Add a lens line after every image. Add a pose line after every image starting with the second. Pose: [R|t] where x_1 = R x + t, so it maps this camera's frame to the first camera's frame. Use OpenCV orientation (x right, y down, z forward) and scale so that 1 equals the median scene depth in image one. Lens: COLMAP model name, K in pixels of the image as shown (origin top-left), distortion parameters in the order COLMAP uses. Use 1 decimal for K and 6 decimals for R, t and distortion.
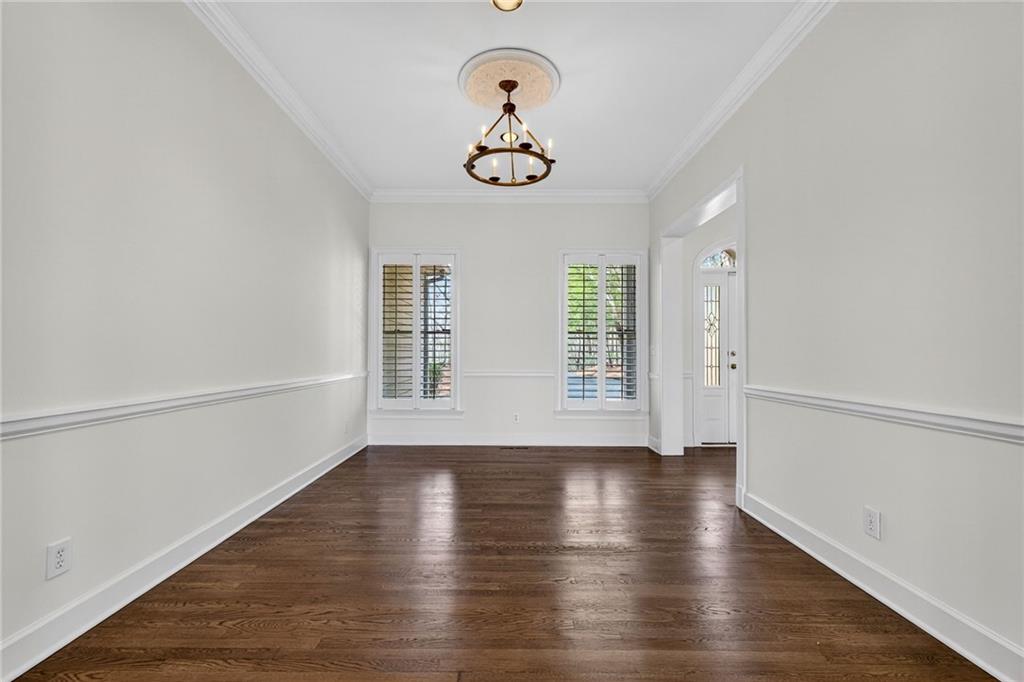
lens RADIAL K [[433.6, 0, 508.3], [0, 433.6, 344.4], [0, 0, 1]] dist [0.011285, 0.000087]
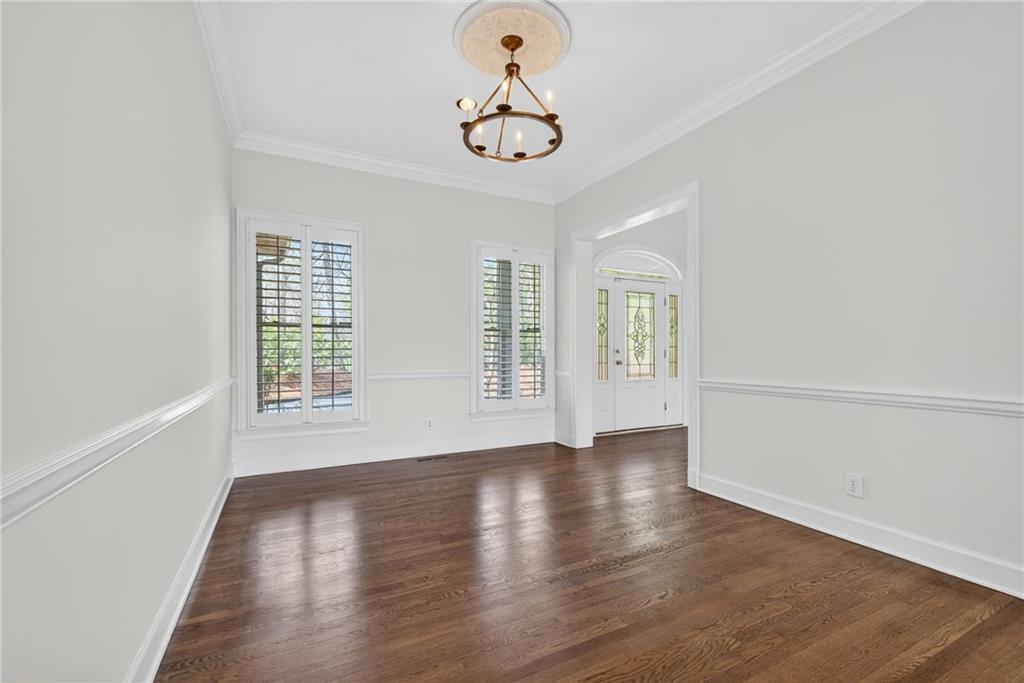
lens RADIAL K [[433.6, 0, 514.4], [0, 433.6, 349.0], [0, 0, 1]] dist [0.011285, 0.000087]
pose [[0.888849, -0.001184, 0.458199, -0.245200], [-0.005801, 0.999887, 0.013836, 0.001694], [-0.458164, -0.014956, 0.888742, 0.136001]]
